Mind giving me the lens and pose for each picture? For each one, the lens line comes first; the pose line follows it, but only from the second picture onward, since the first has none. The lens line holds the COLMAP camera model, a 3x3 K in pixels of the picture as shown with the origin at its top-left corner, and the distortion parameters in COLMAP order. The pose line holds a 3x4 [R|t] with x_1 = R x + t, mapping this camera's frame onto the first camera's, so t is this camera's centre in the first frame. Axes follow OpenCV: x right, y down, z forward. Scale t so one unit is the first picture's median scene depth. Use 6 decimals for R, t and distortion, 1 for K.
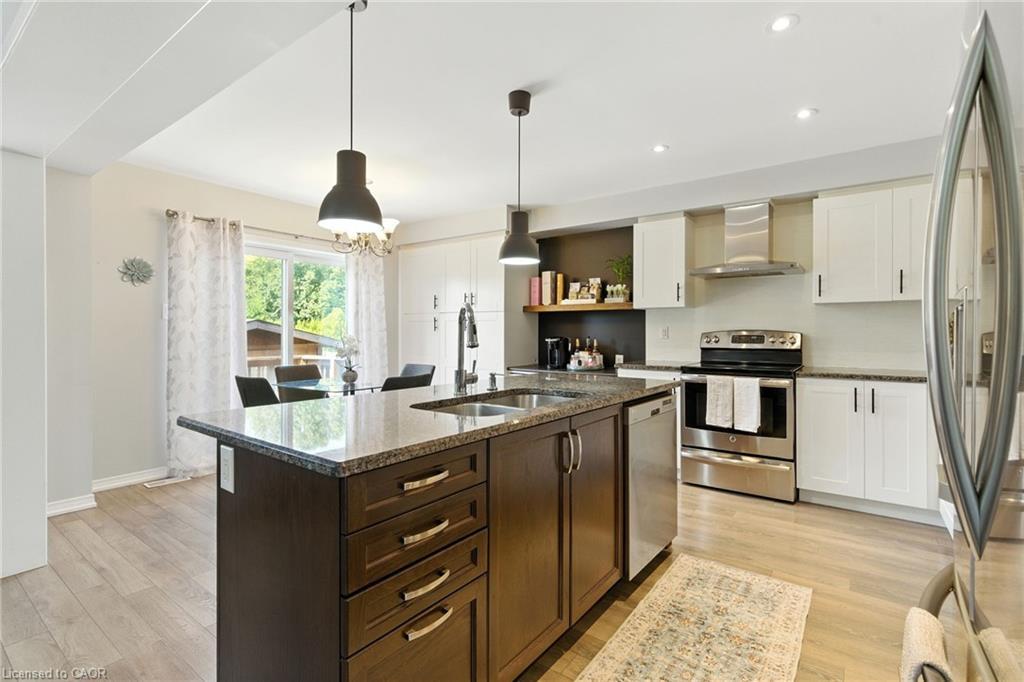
lens RADIAL K [[475.5, 0, 511.3], [0, 475.5, 330.9], [0, 0, 1]] dist [0.004326, -0.000837]
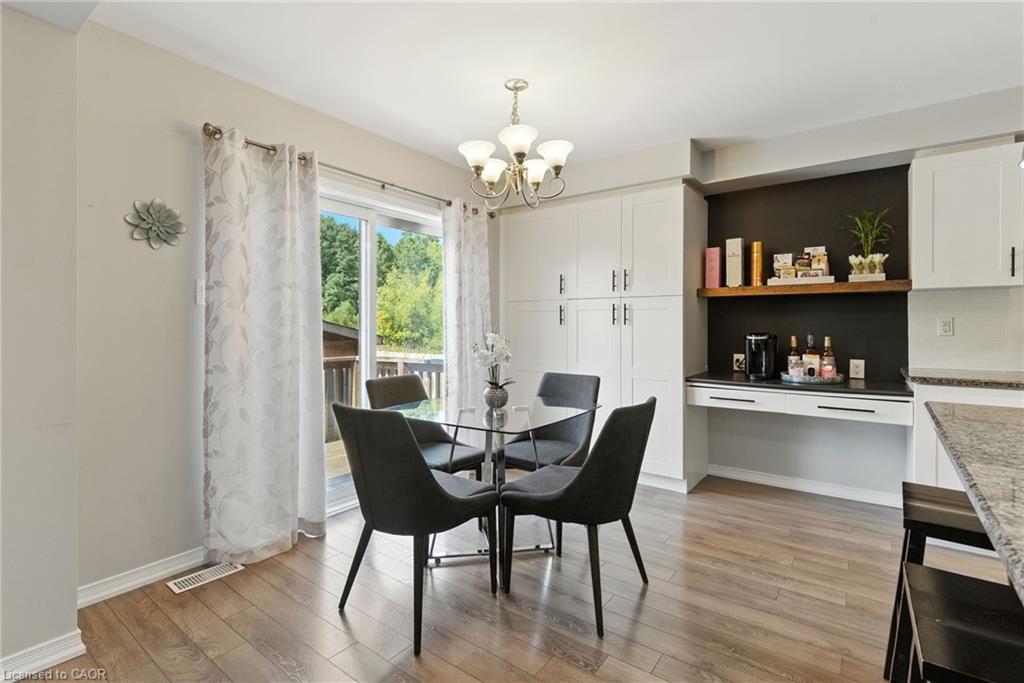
lens RADIAL K [[475.5, 0, 507.2], [0, 475.5, 324.6], [0, 0, 1]] dist [0.004326, -0.000837]
pose [[0.999985, -0.001130, -0.005390, -0.311275], [0.001116, 0.999996, -0.002623, 0.002288], [0.005393, 0.002617, 0.999982, 0.368759]]
